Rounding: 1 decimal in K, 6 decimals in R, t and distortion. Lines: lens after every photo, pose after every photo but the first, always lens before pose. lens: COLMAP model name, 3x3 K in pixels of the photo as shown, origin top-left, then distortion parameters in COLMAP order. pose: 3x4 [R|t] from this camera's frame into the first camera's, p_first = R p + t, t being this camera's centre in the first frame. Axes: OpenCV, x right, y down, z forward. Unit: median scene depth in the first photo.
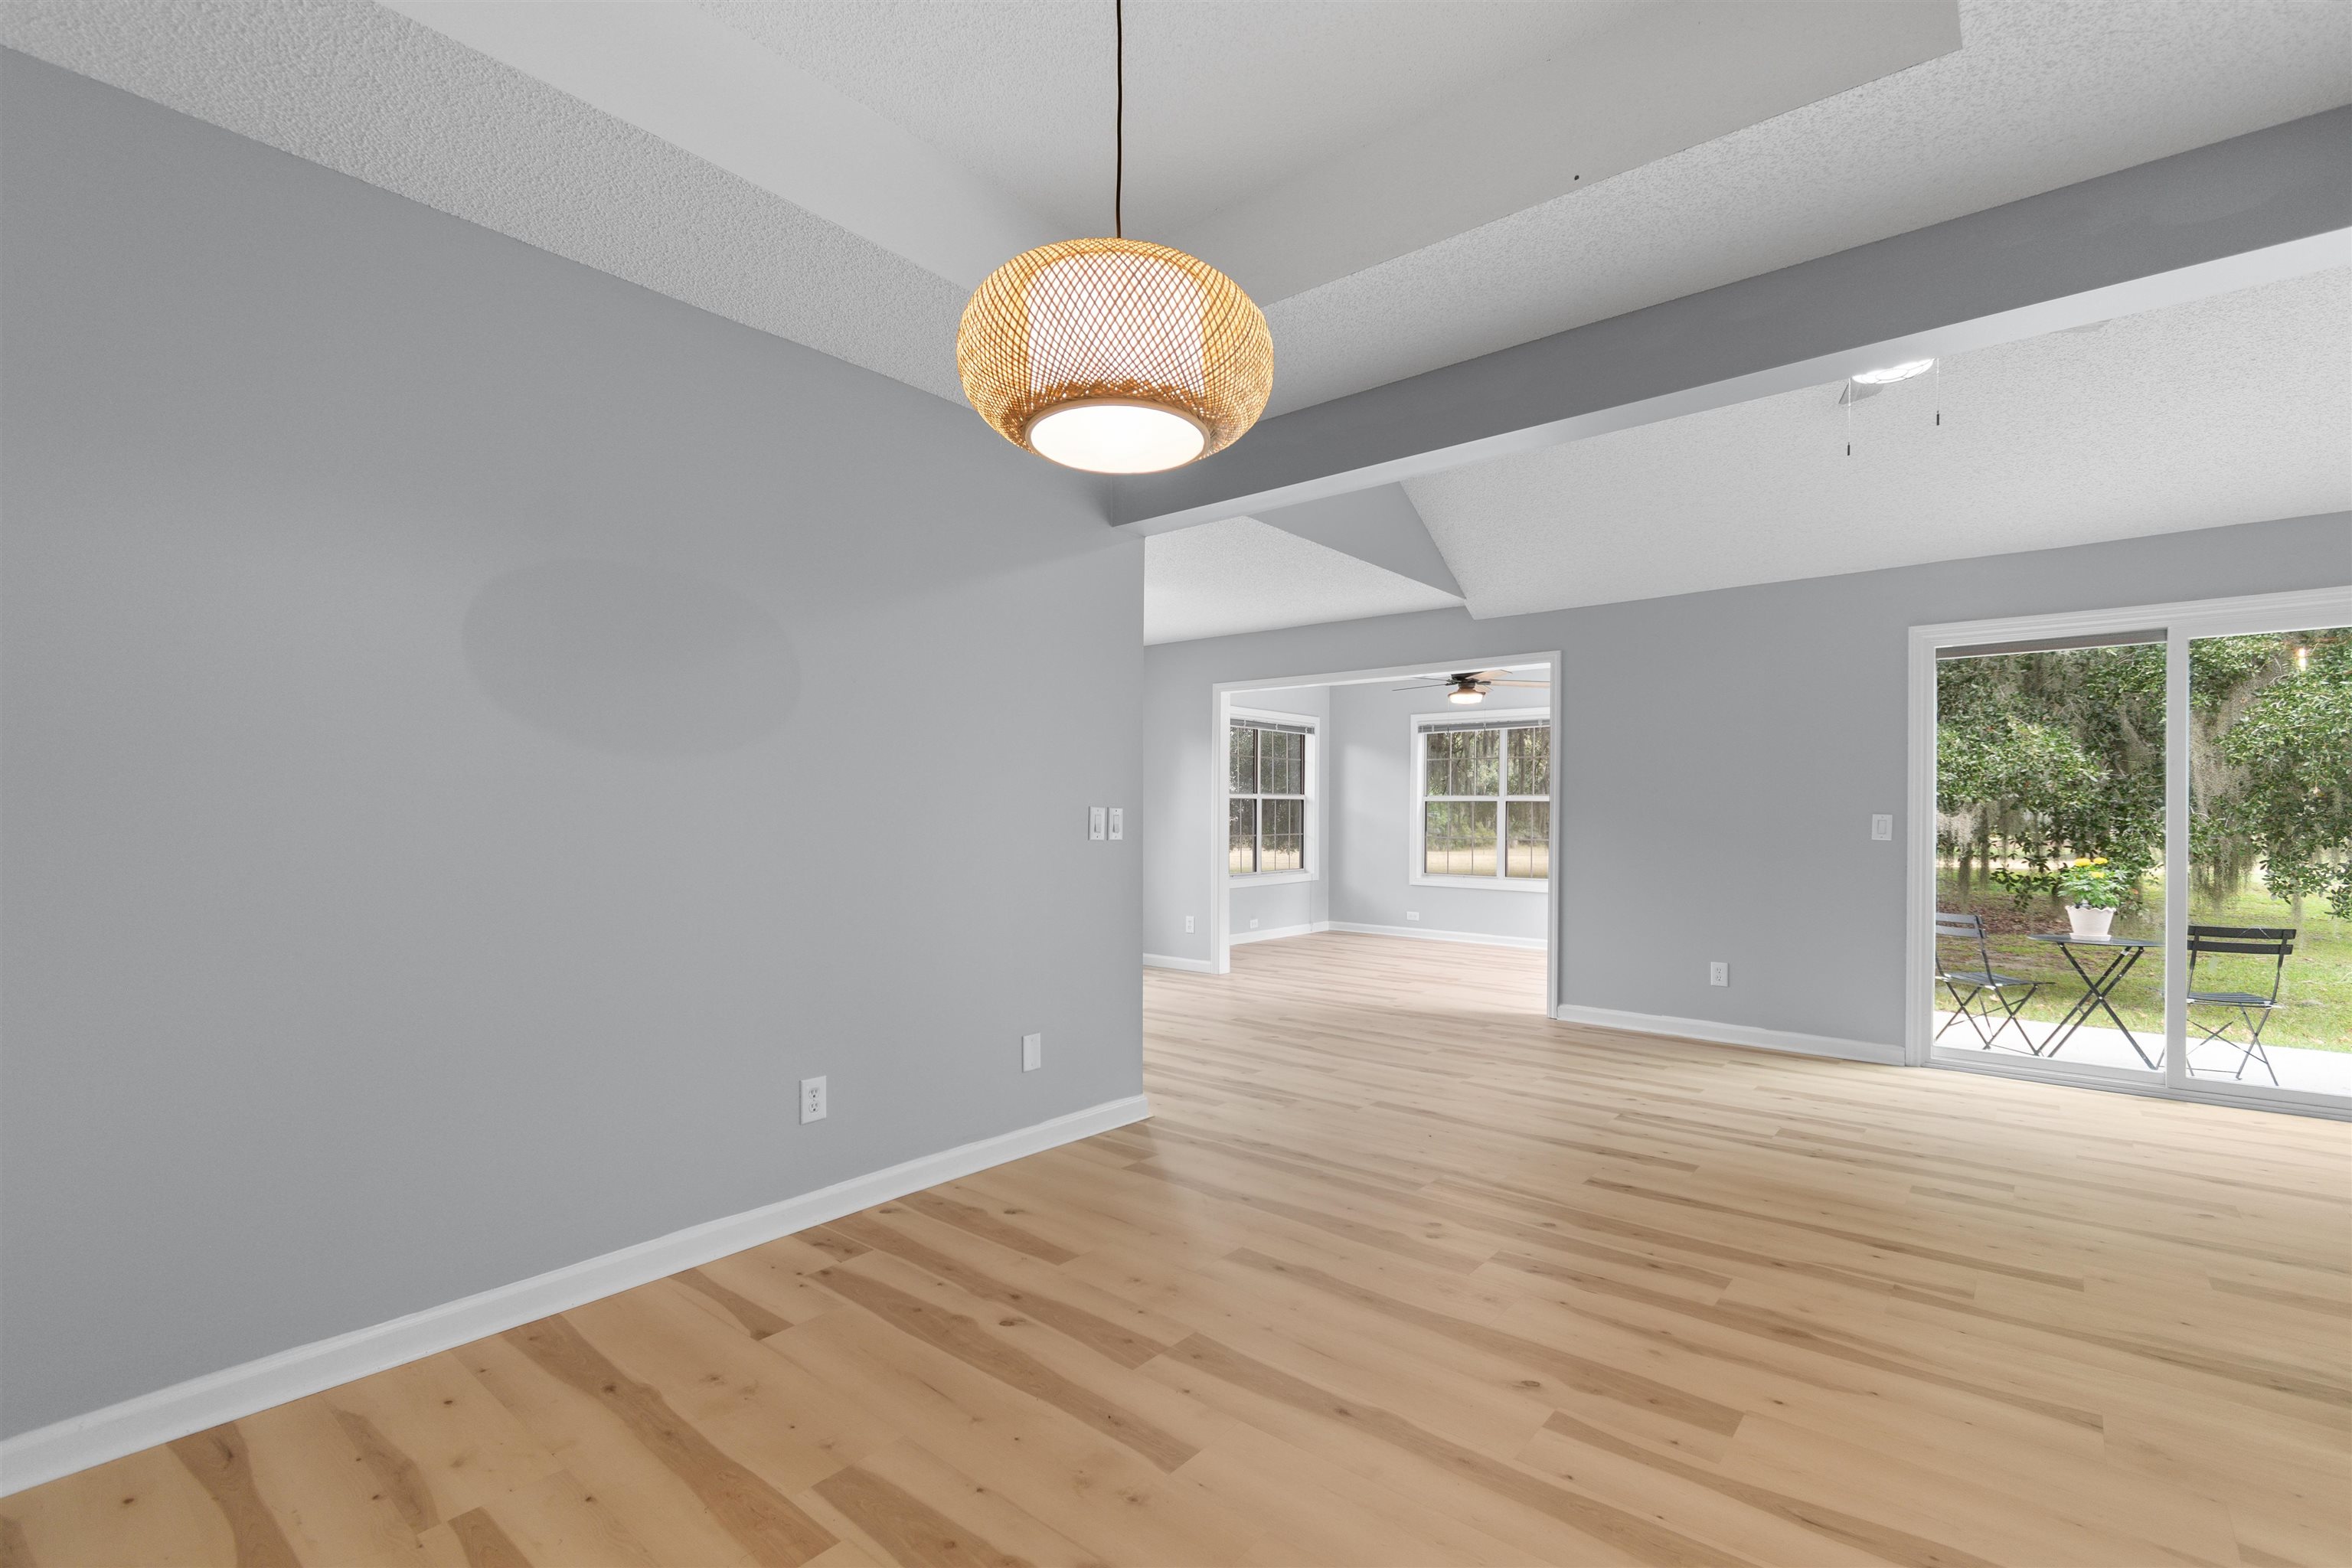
lens RADIAL K [[1043.0, 0, 1189.4], [0, 1043.0, 789.4], [0, 0, 1]] dist [0.004092, -0.002744]
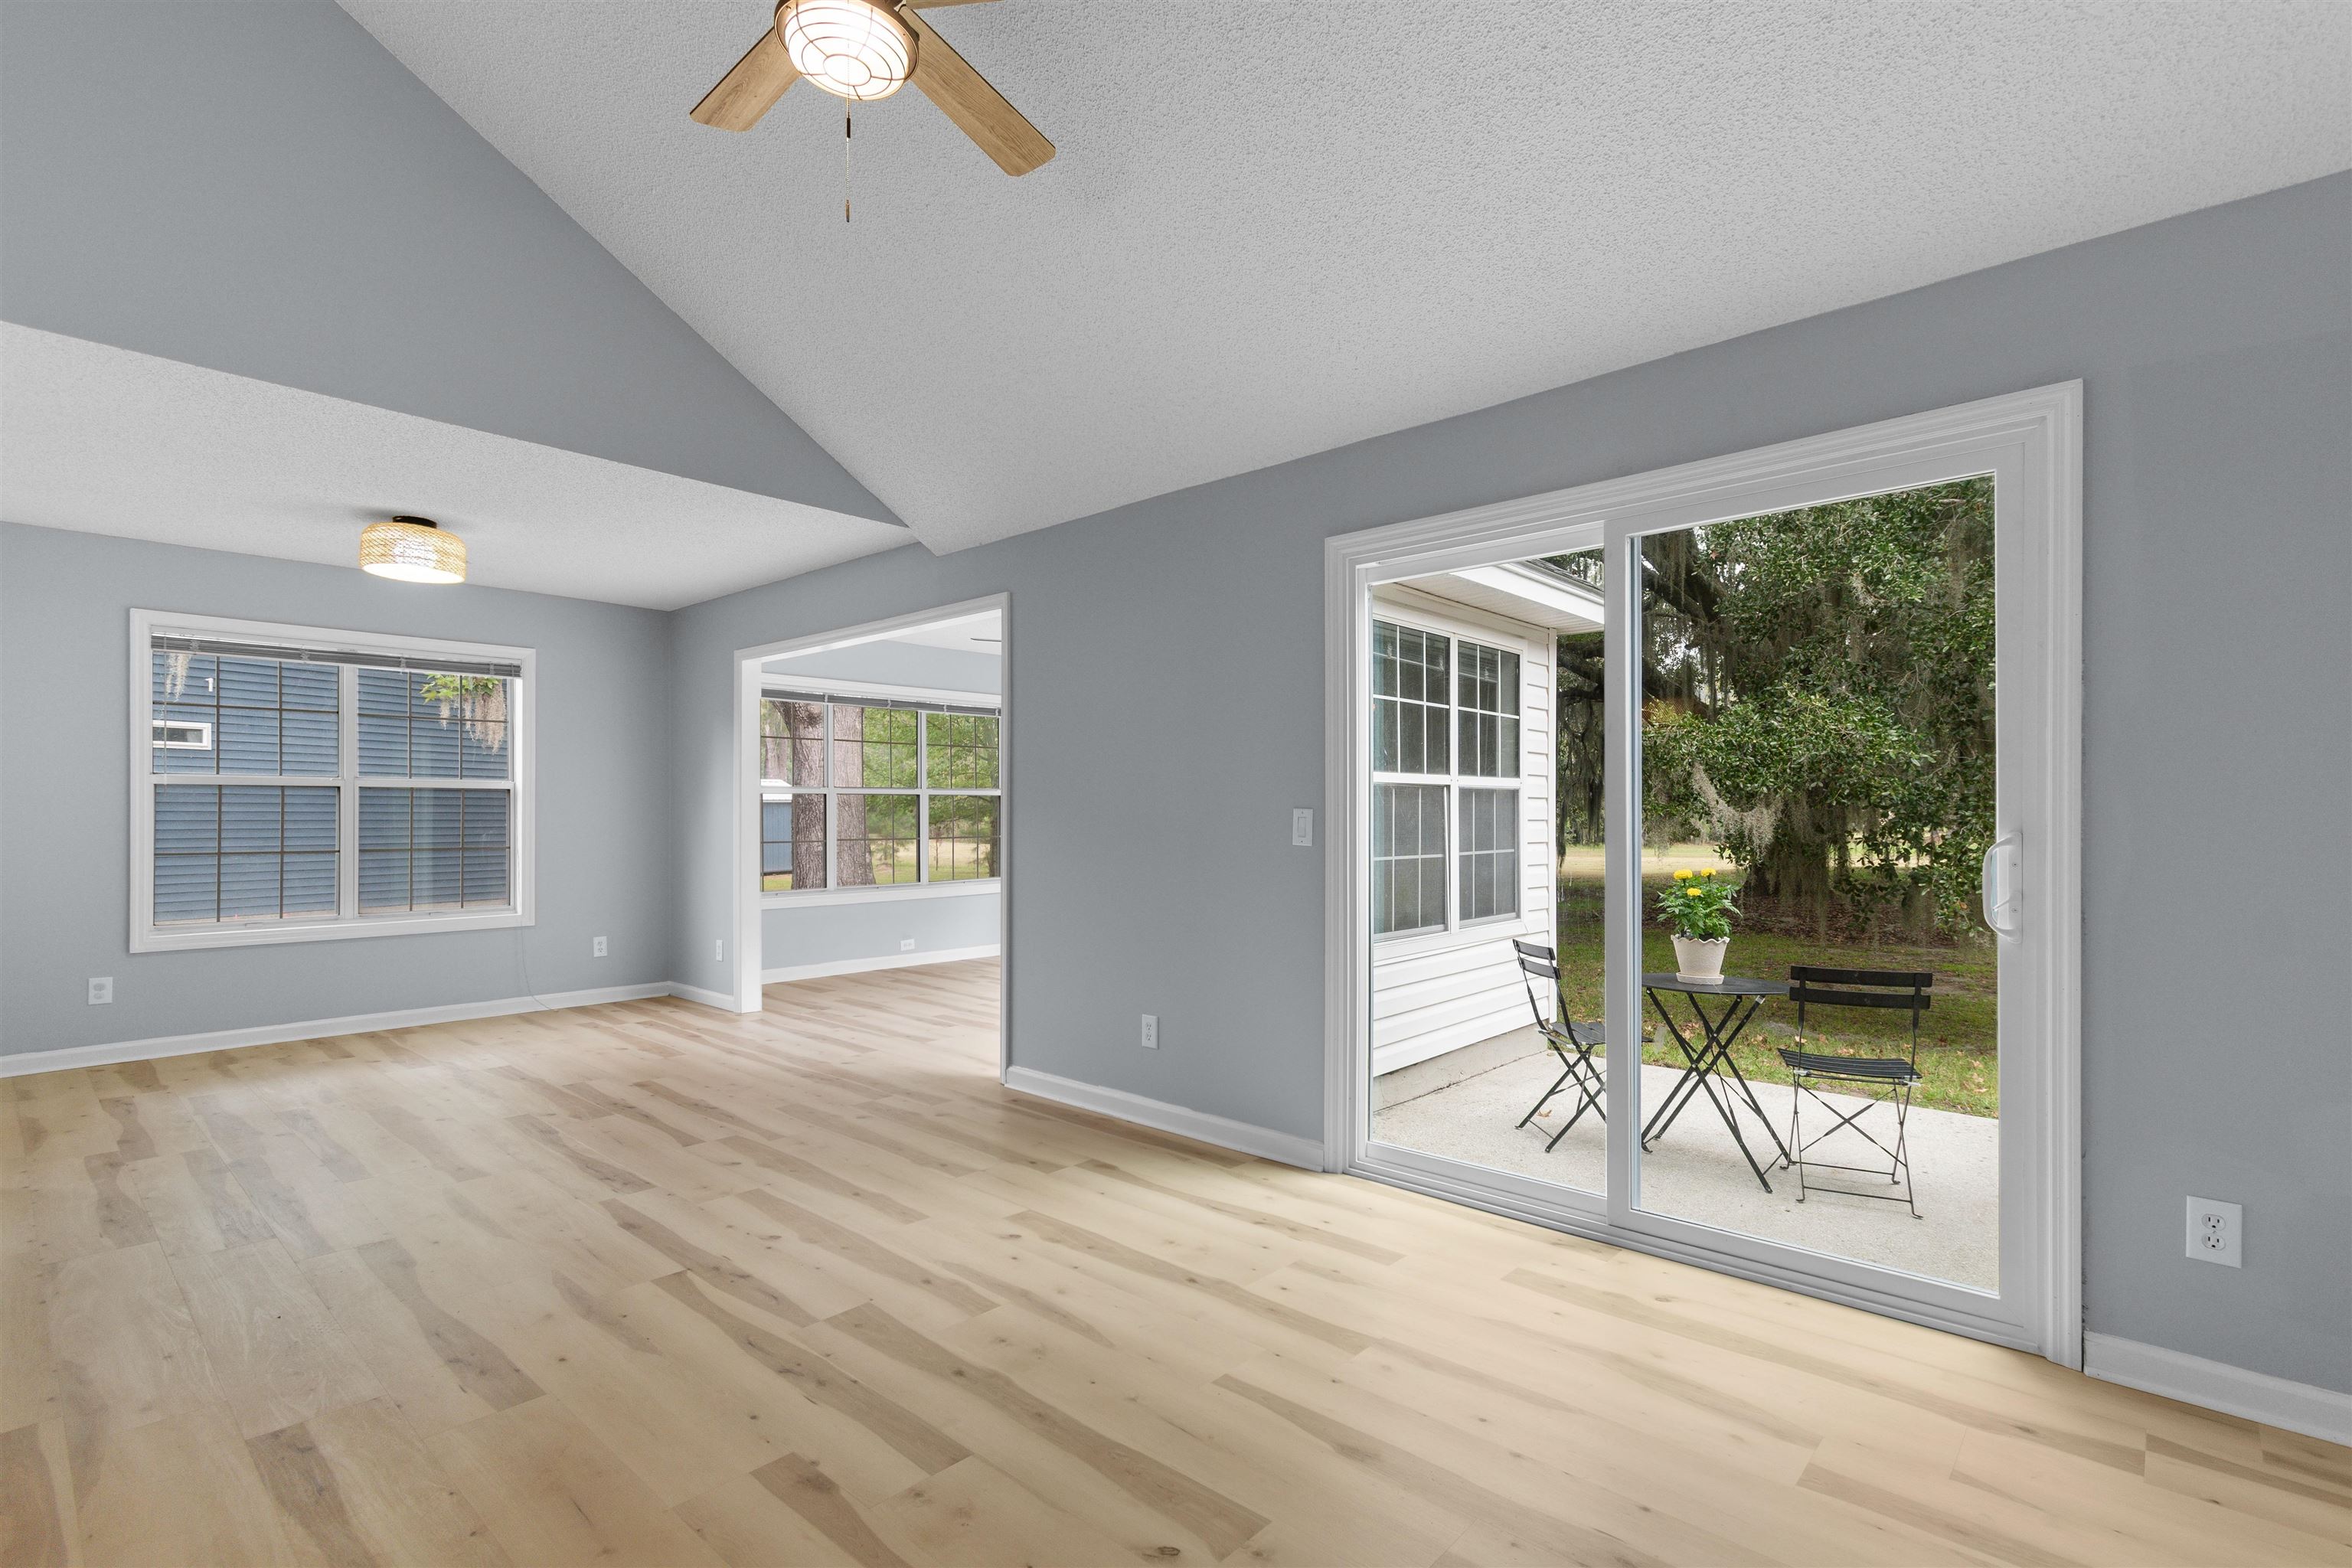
lens RADIAL K [[1043.0, 0, 1264.6], [0, 1043.0, 818.4], [0, 0, 1]] dist [0.004092, -0.002744]
pose [[0.998896, -0.006833, -0.046467, 0.610213], [0.008122, 0.999586, 0.027598, 0.009767], [0.046259, -0.027945, 0.998539, 0.279749]]
